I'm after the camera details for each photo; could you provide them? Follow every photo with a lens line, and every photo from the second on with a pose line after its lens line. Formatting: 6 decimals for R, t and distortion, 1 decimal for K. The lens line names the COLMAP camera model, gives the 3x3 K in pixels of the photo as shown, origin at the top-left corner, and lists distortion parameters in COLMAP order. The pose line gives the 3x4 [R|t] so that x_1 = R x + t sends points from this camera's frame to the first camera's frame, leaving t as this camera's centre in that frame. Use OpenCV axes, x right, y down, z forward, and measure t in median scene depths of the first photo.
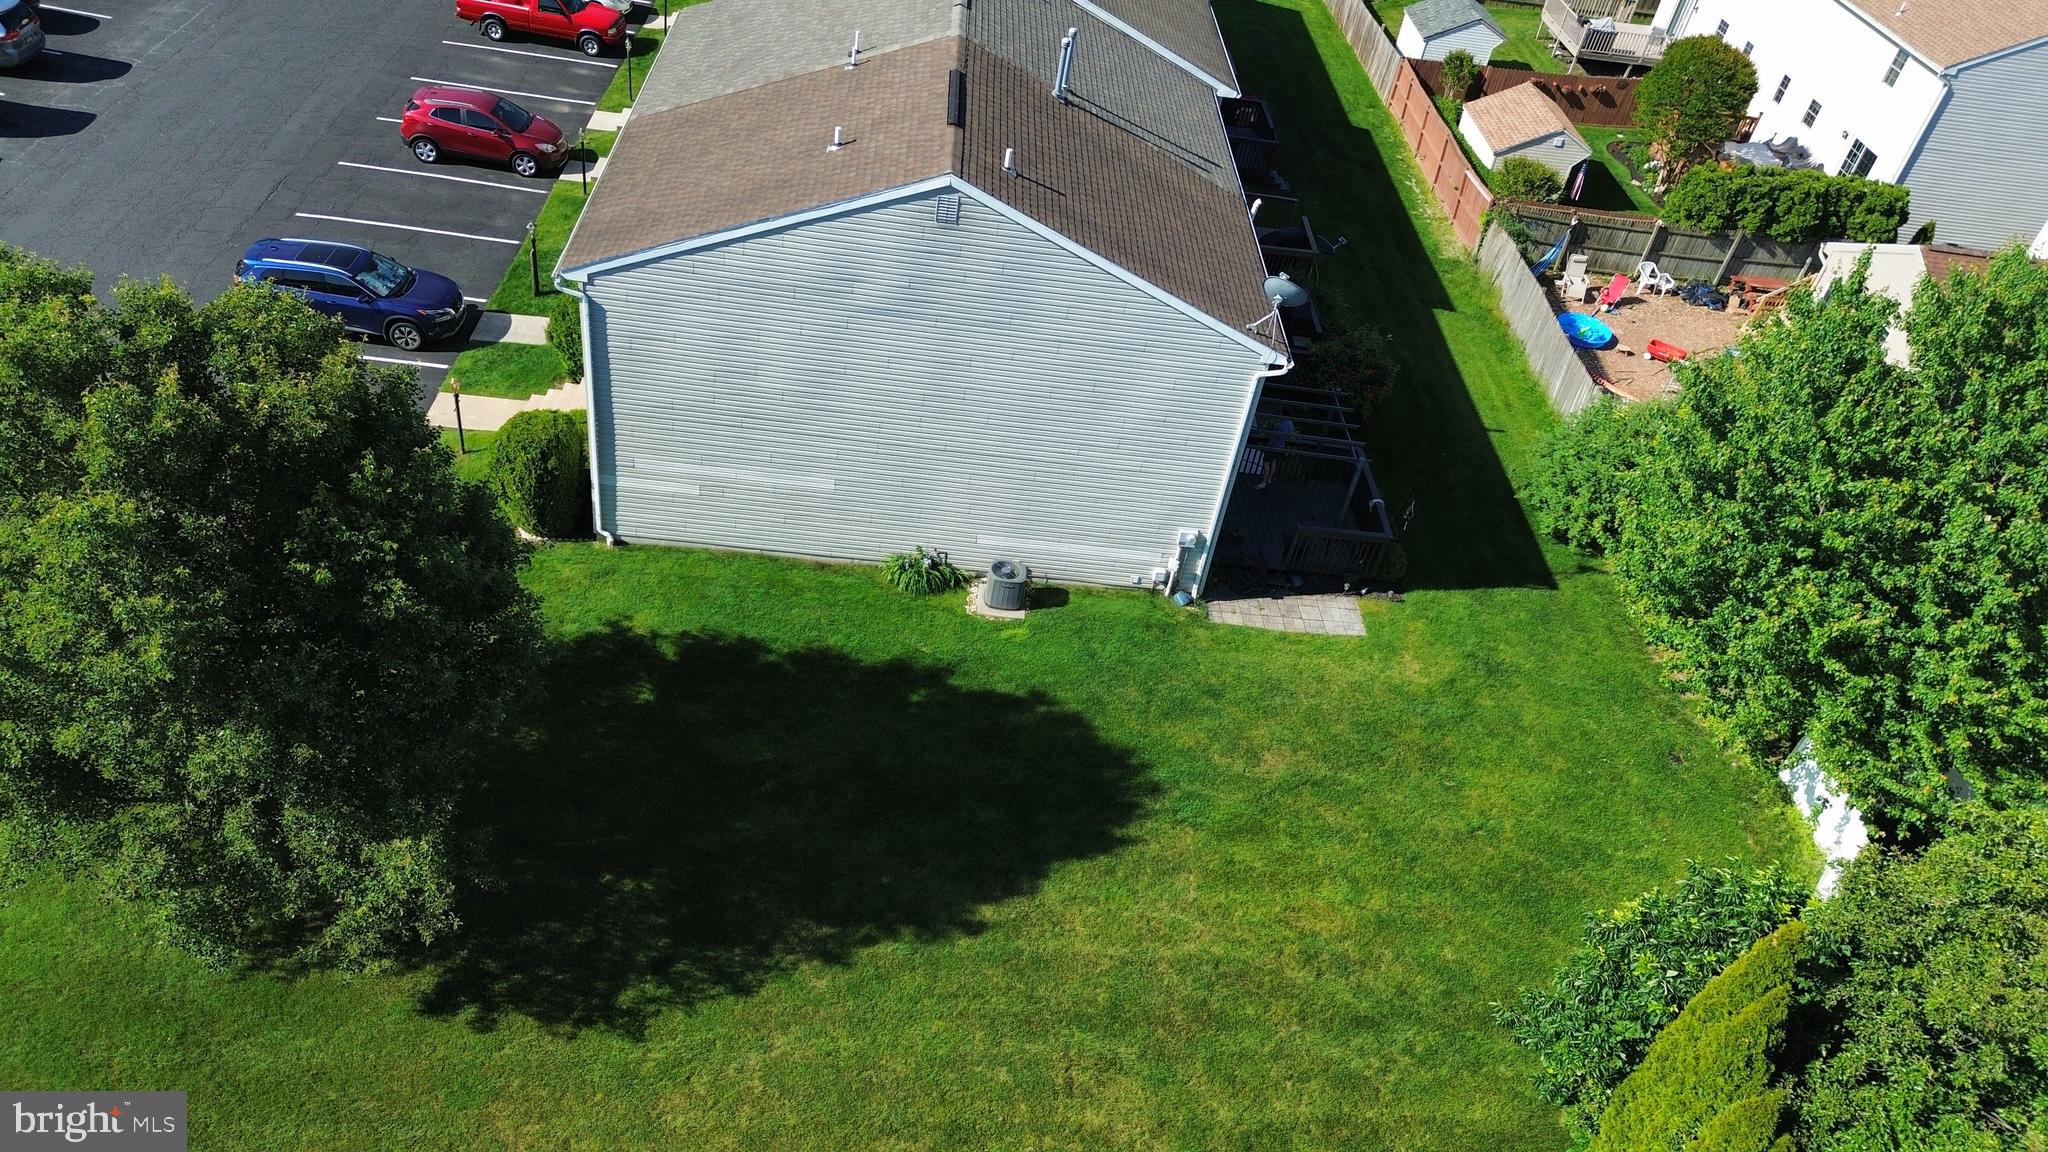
lens RADIAL K [[1442.1, 0, 1027.1], [0, 1442.1, 565.8], [0, 0, 1]] dist [0.055813, -0.064095]
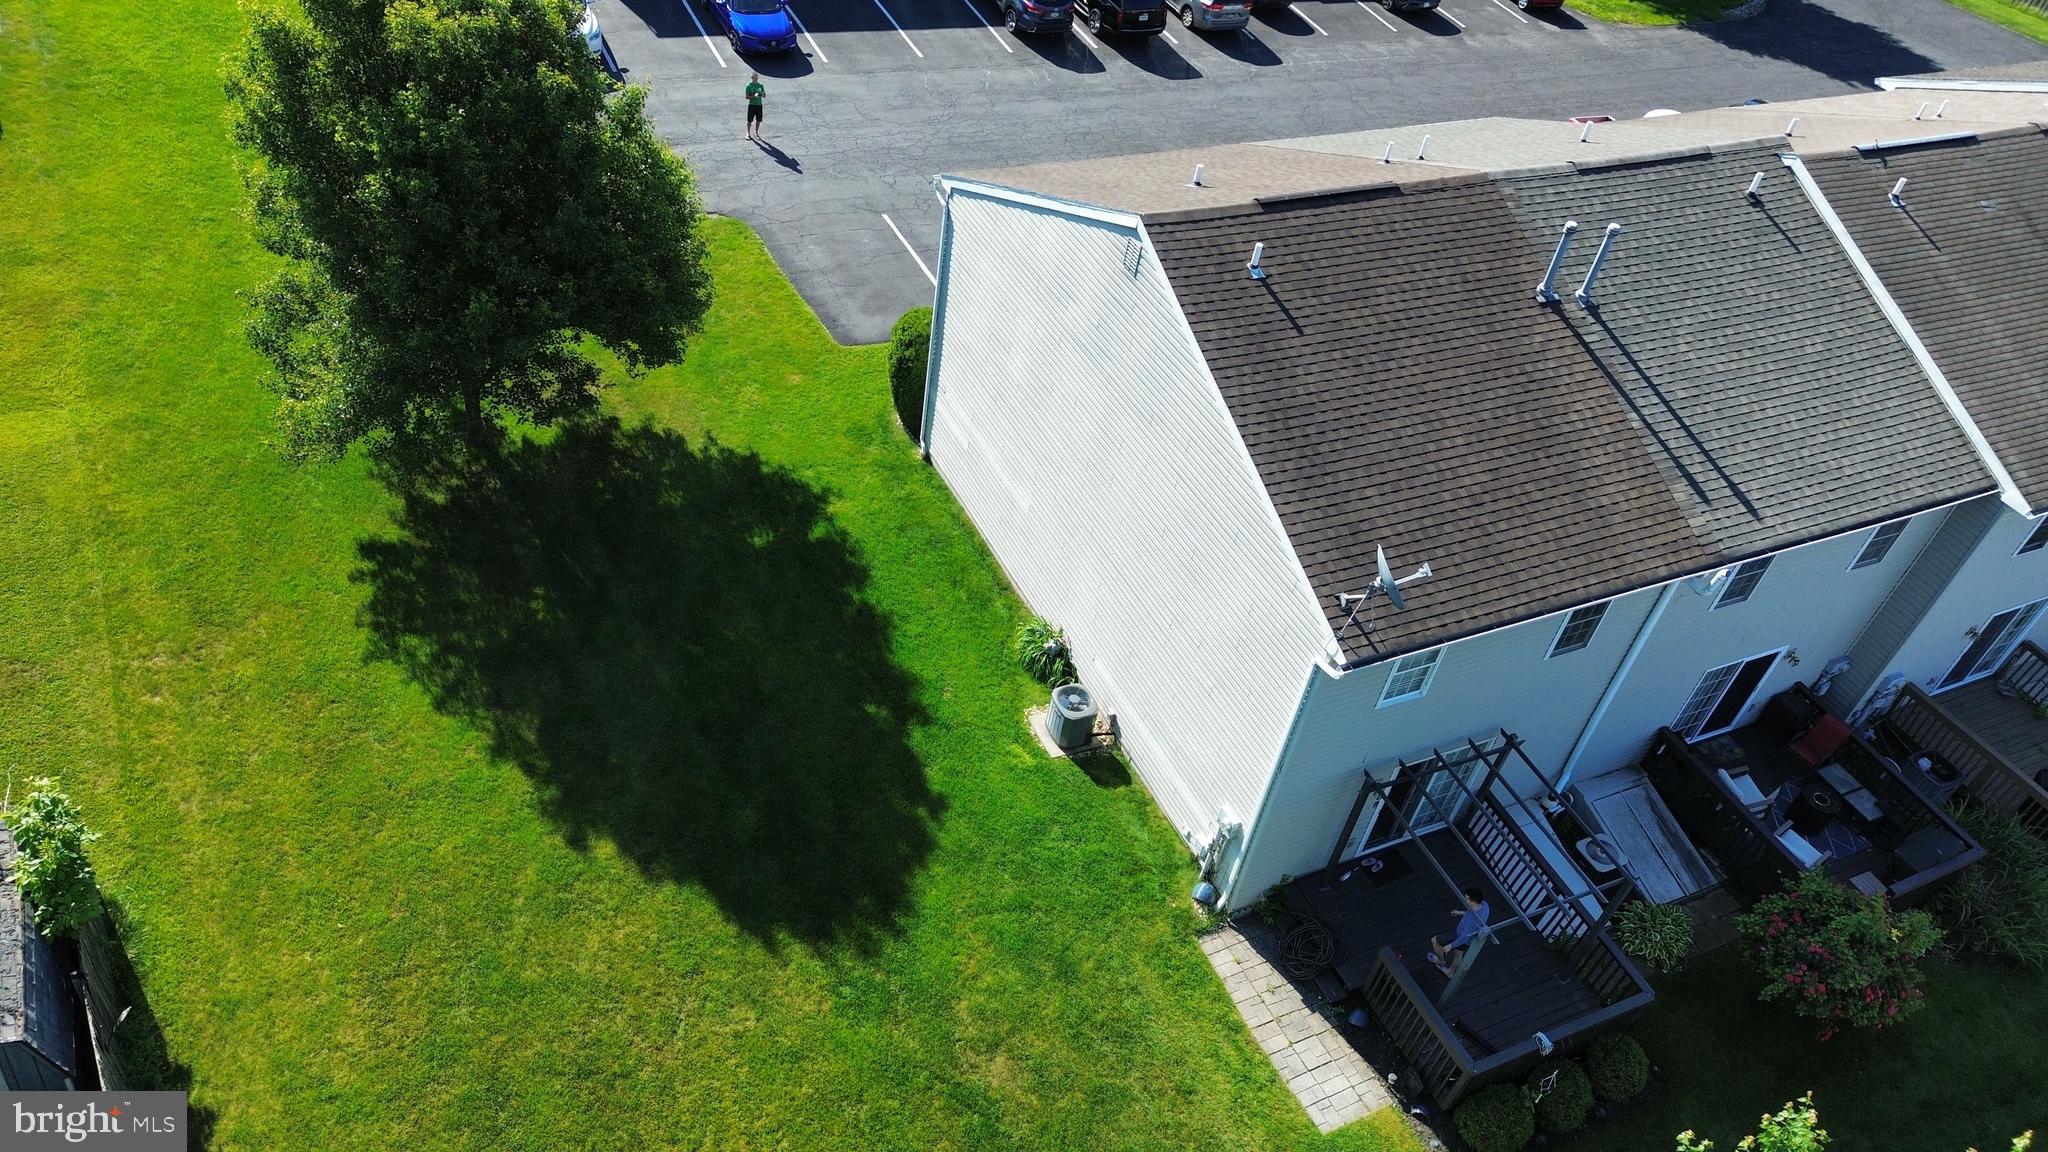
lens RADIAL K [[1442.1, 0, 1027.1], [0, 1442.1, 565.8], [0, 0, 1]] dist [0.055813, -0.064095]
pose [[0.437268, 0.536333, -0.721903, 0.568851], [-0.628620, 0.756323, 0.181141, -0.201798], [0.643144, 0.374595, 0.667865, 0.413100]]
